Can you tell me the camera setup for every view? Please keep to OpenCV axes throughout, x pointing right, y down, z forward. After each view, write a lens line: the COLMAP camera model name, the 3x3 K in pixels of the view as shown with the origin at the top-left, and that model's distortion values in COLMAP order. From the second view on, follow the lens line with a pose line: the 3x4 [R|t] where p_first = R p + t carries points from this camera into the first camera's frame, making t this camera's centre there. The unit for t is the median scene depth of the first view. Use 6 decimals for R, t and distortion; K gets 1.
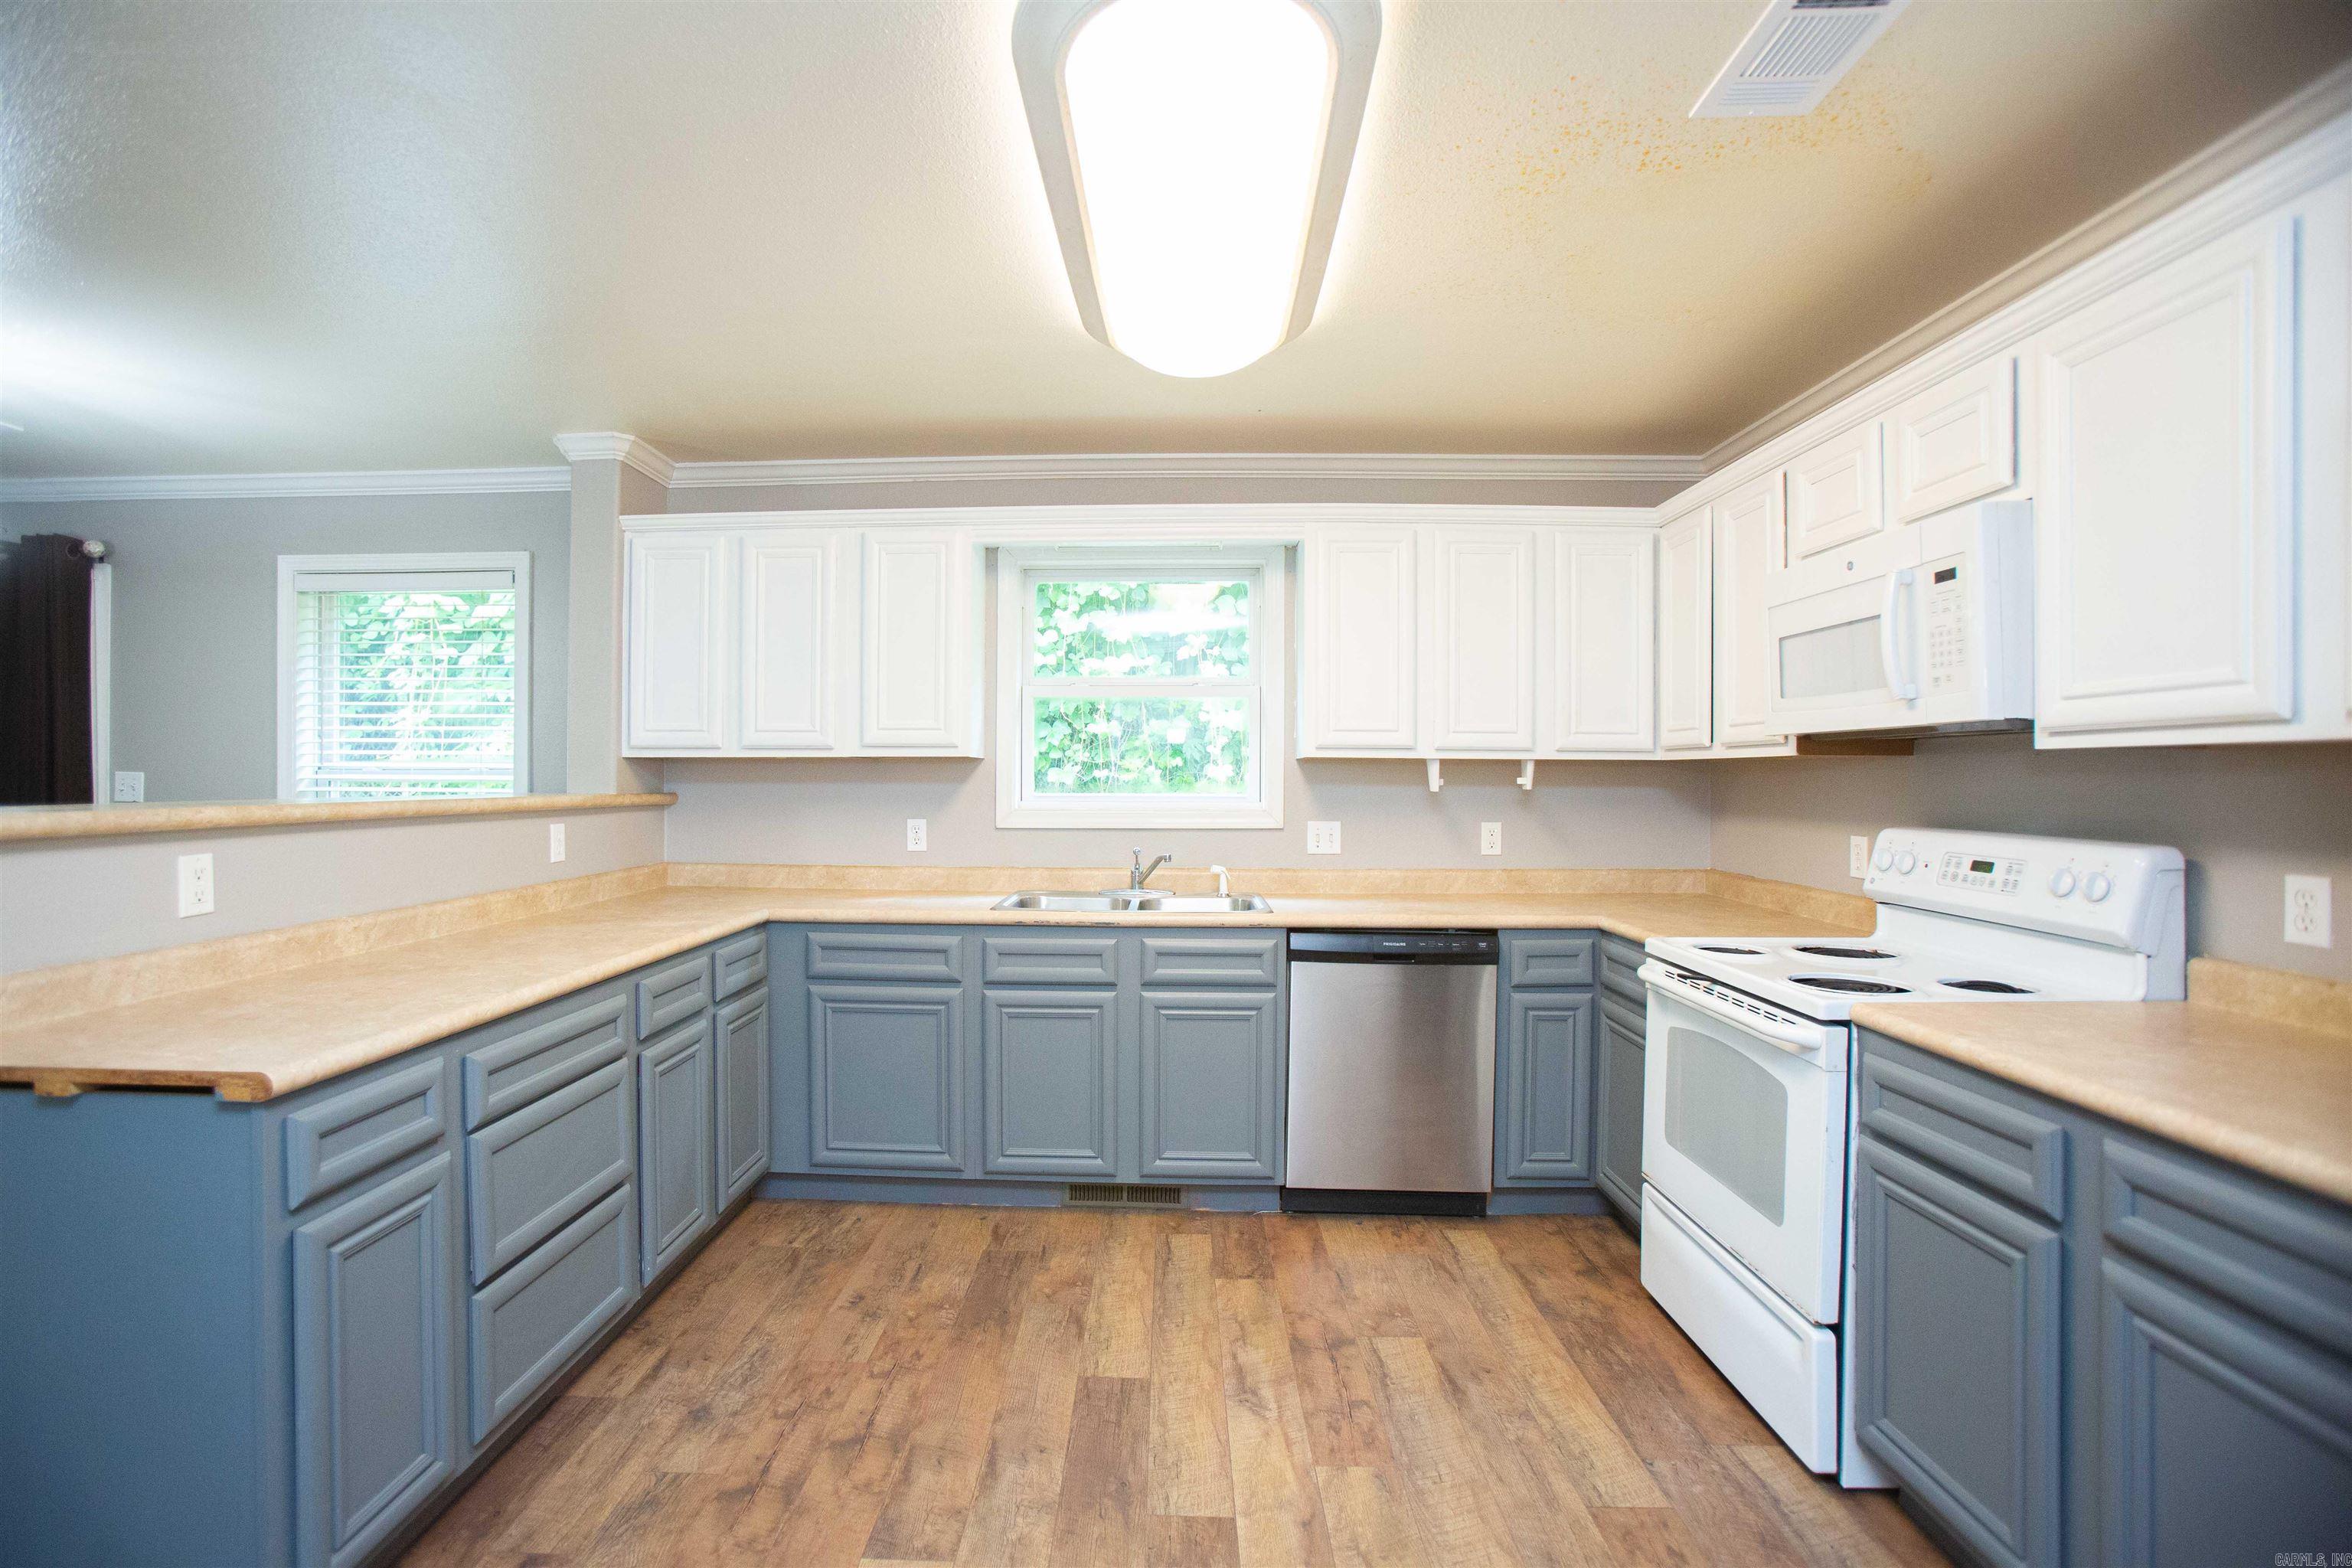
lens RADIAL K [[1089.7, 0, 1122.0], [0, 1089.7, 778.2], [0, 0, 1]] dist [-0.075356, 0.032513]
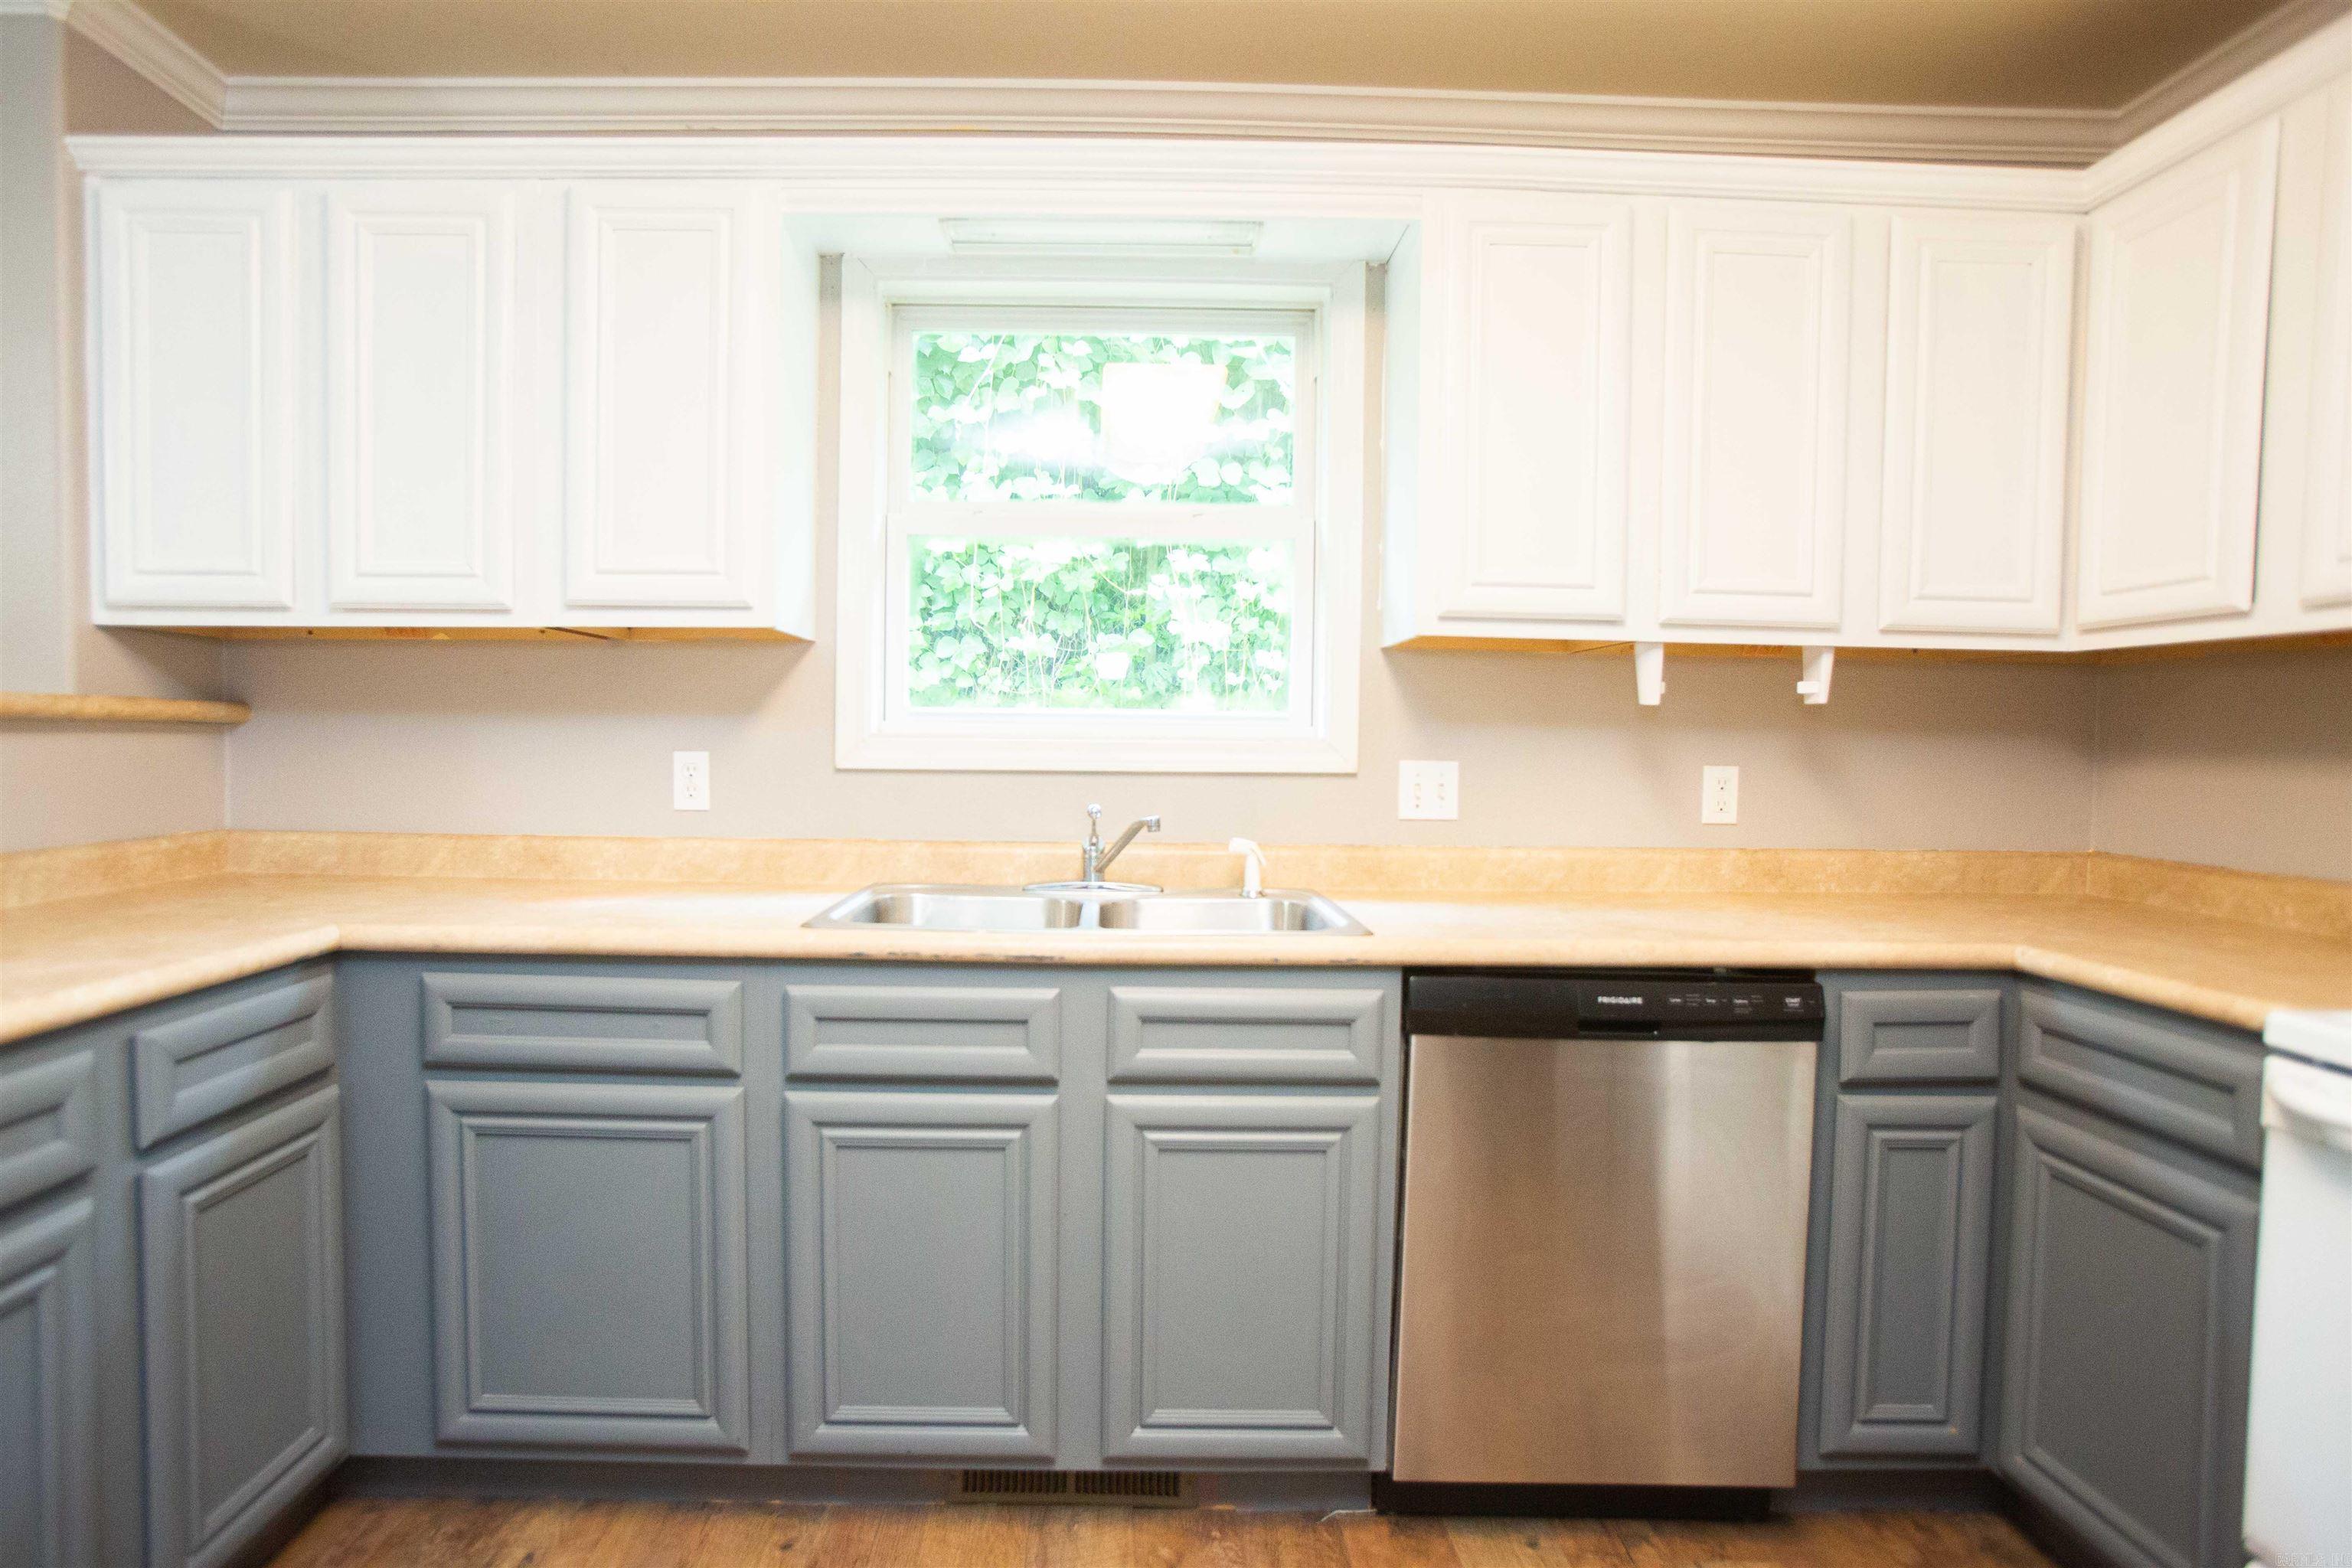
lens RADIAL K [[1253.0, 0, 1113.9], [0, 1253.0, 787.9], [0, 0, 1]] dist [-0.023342, 0.001232]
pose [[0.999008, 0.006557, 0.044049, -0.005331], [-0.008395, 0.999095, 0.041689, 0.033669], [-0.043735, -0.042017, 0.998159, 0.439552]]
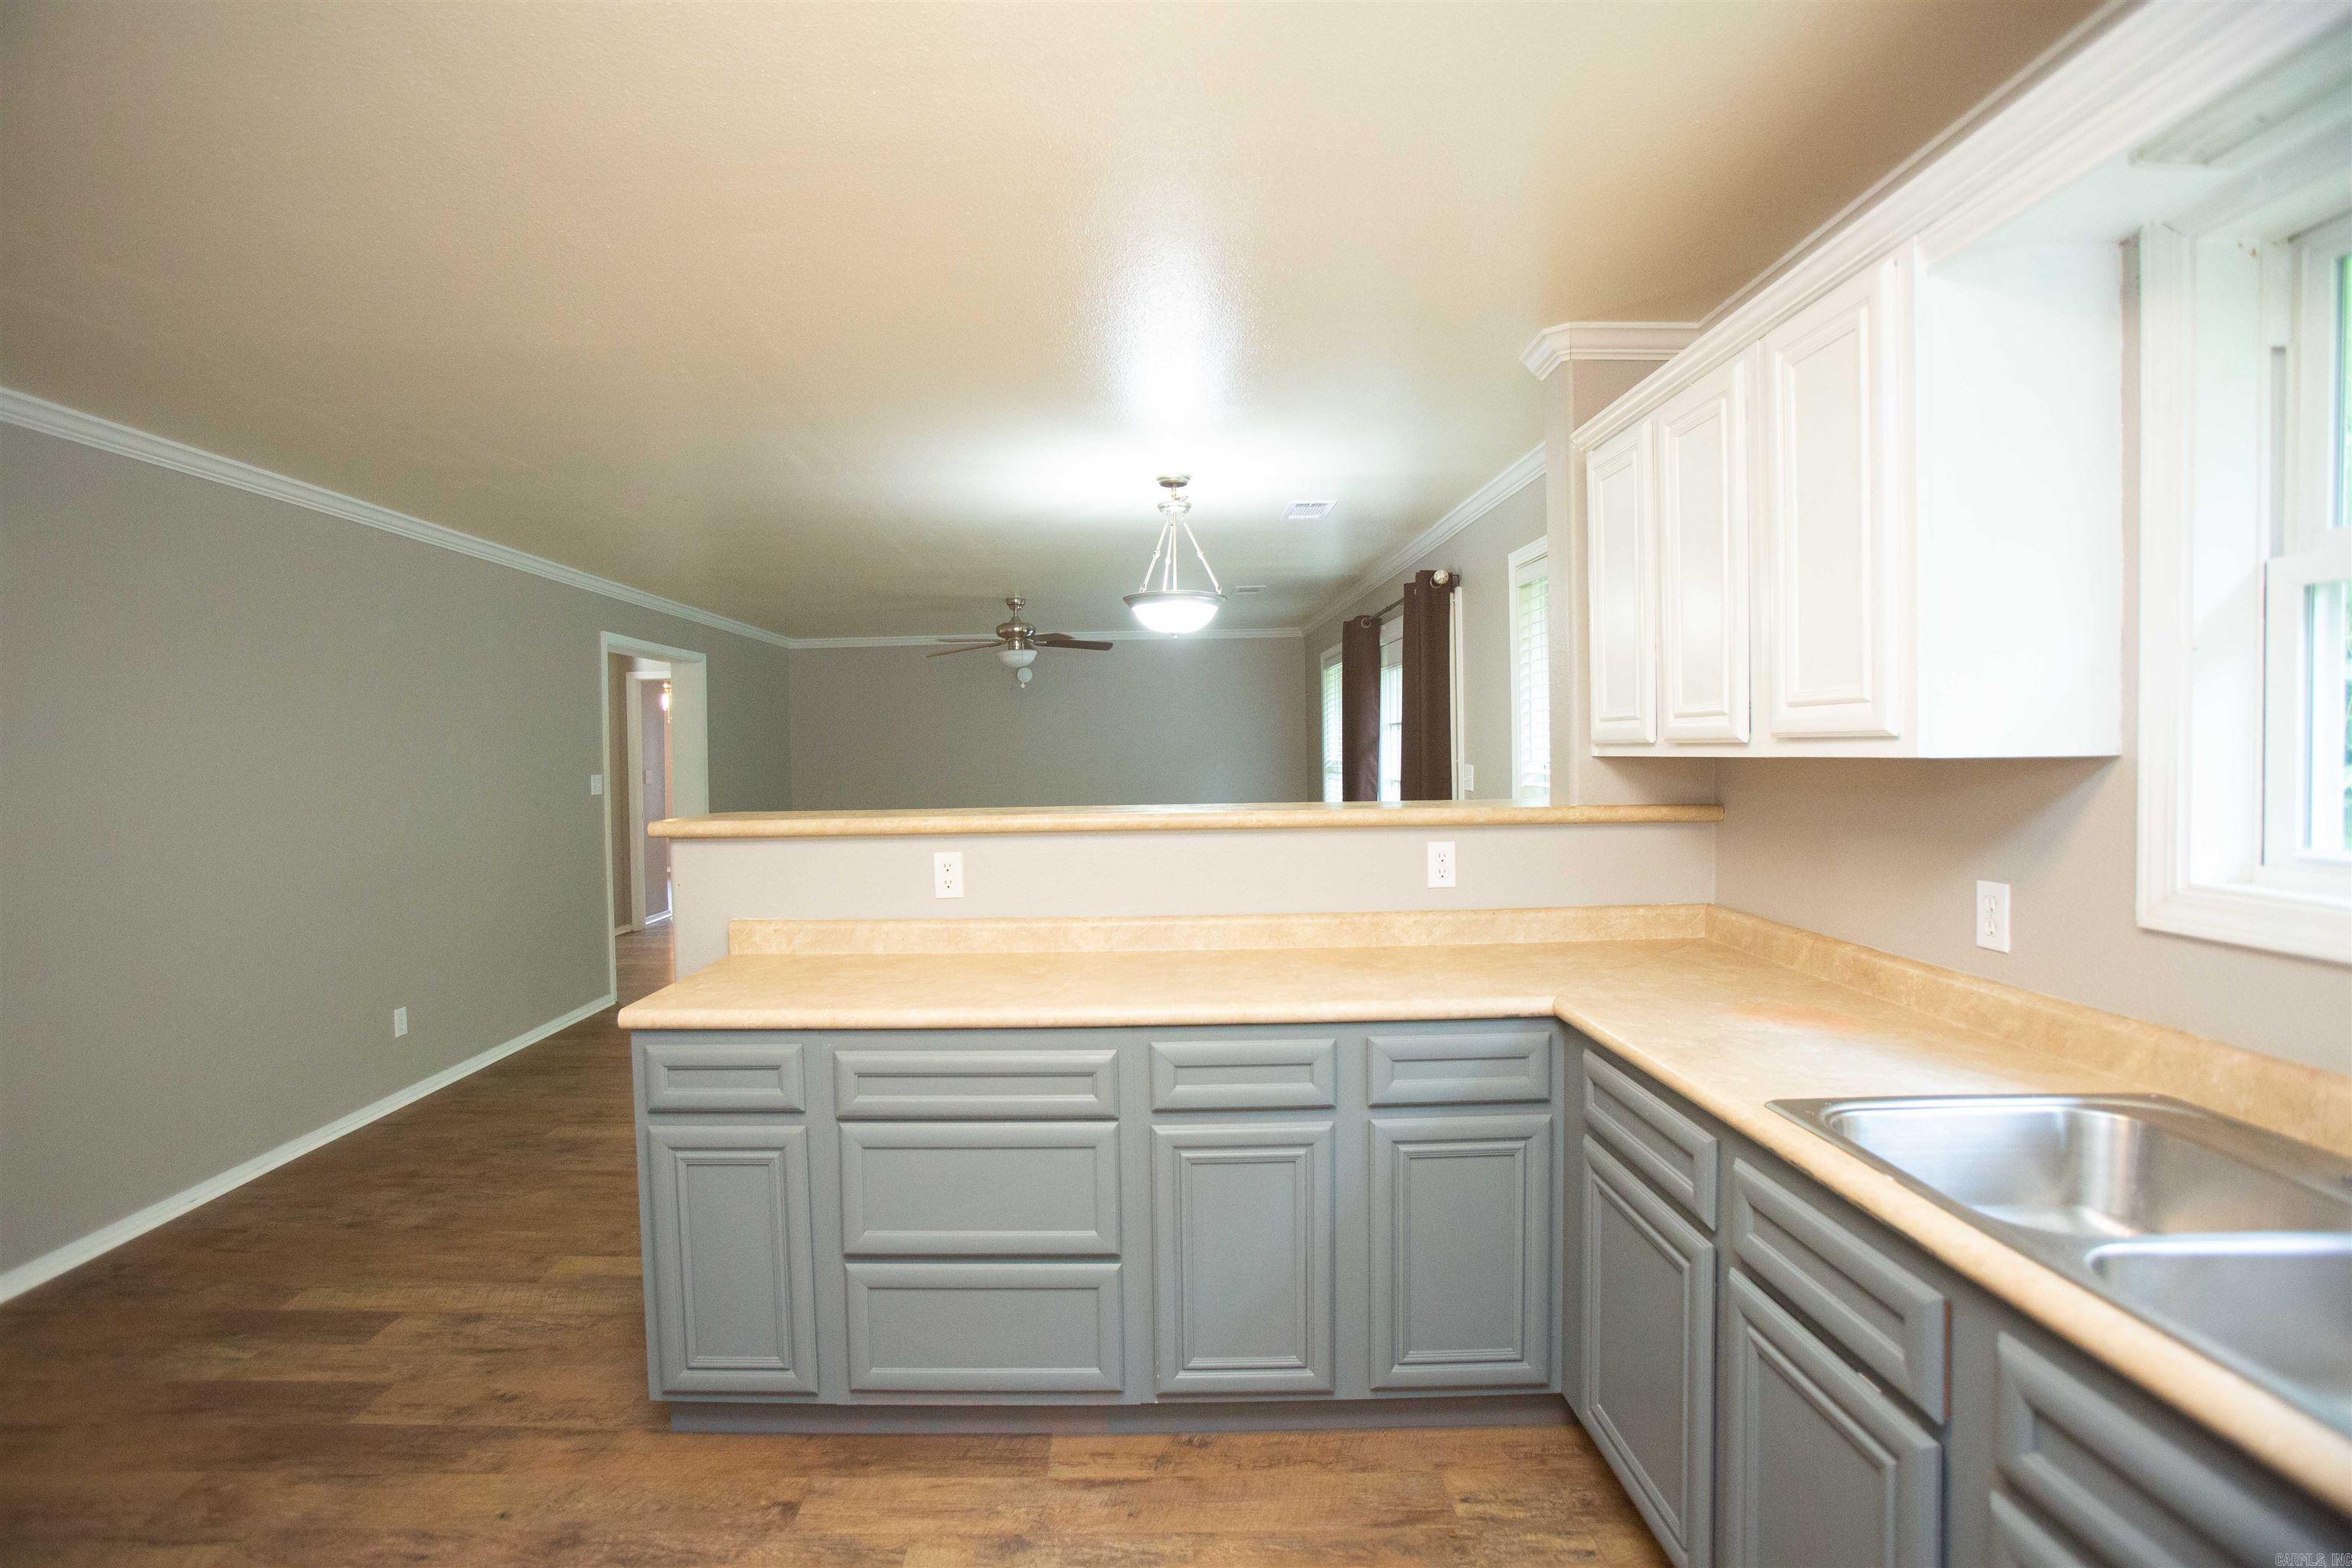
lens RADIAL K [[1107.7, 0, 1118.3], [0, 1107.7, 775.9], [0, 0, 1]] dist [-0.056745, 0.018131]
pose [[0.029705, 0.020351, -0.999352, 0.324056], [0.017409, 0.999631, 0.020874, -0.030599], [0.999407, -0.018018, 0.029340, 0.730953]]
